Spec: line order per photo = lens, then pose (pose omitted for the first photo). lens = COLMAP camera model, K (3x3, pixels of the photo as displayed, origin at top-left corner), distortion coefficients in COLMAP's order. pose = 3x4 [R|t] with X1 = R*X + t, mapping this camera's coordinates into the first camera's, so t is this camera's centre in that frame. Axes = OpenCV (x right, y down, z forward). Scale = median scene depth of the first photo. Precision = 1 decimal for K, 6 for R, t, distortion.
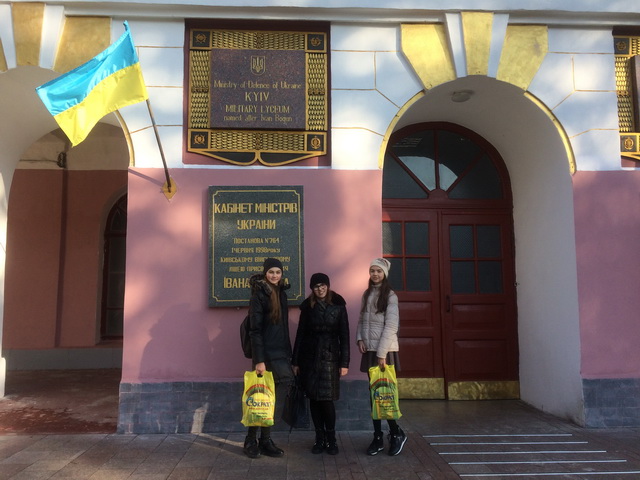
lens RADIAL K [[546.0, 0, 311.2], [0, 546.0, 238.8], [0, 0, 1]] dist [0.076671, -0.127949]
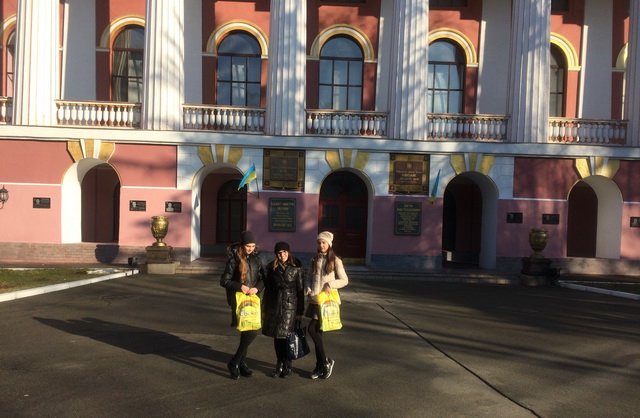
lens RADIAL K [[546.0, 0, 320.0], [0, 546.0, 209.0], [0, 0, 1]] dist [0.000069, -0.000026]
pose [[0.994086, 0.028051, 0.104911, -0.219748], [-0.025723, 0.999393, -0.023476, 0.049831], [-0.105506, 0.020639, 0.994205, -2.353745]]
